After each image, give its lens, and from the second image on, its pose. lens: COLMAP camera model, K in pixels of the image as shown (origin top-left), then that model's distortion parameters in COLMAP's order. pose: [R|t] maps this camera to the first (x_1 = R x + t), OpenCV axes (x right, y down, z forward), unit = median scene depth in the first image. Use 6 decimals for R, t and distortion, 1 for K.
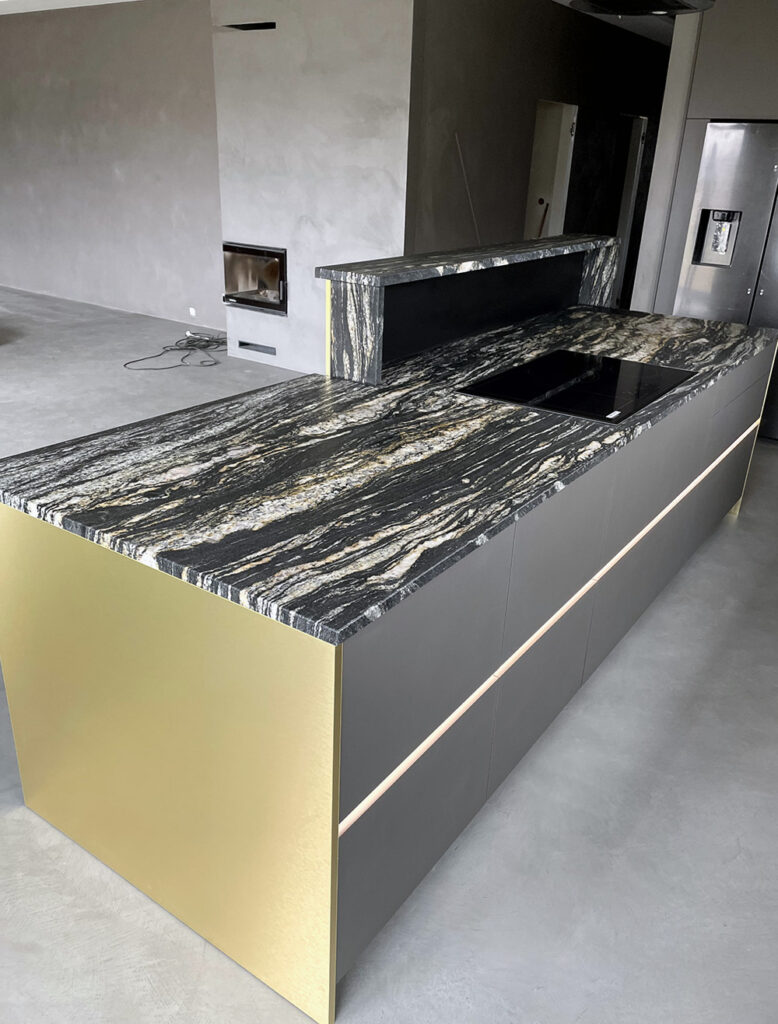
lens RADIAL K [[811.8, 0, 389.0], [0, 811.8, 512.0], [0, 0, 1]] dist [0.114921, -0.188739]
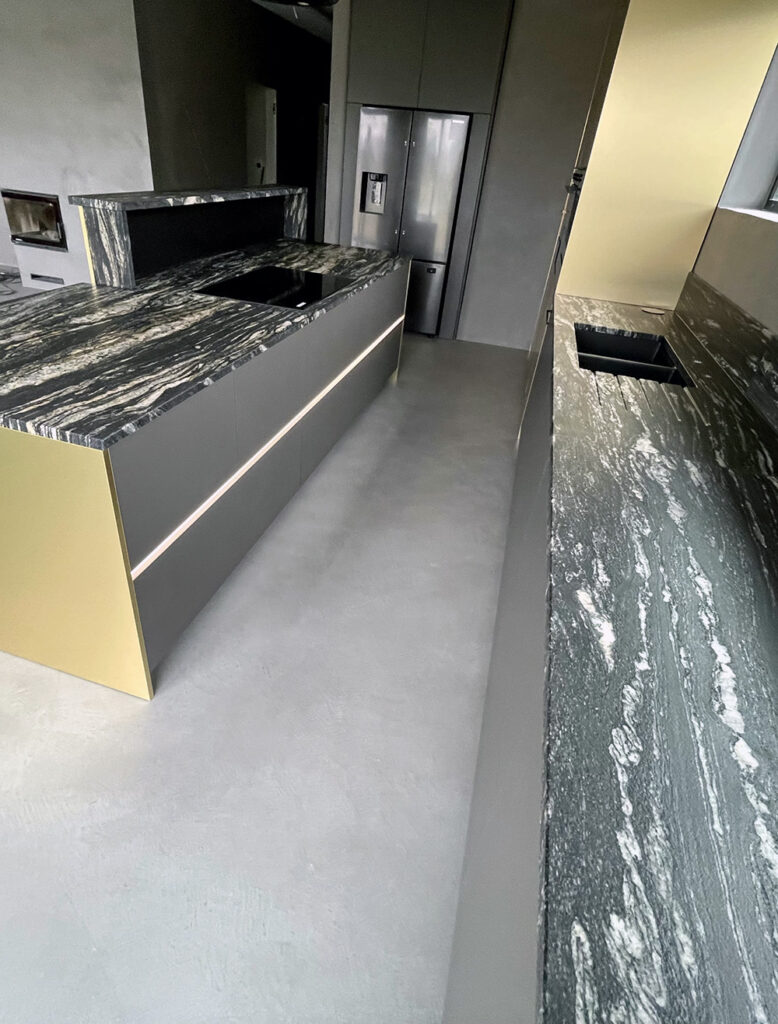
lens RADIAL K [[554.8, 0, 365.9], [0, 554.8, 507.9], [0, 0, 1]] dist [-0.002357, -0.000978]
pose [[0.949175, -0.133587, 0.284994, 0.053055], [0.079649, 0.977936, 0.193124, 0.067722], [-0.304505, -0.160609, 0.938872, -0.061887]]
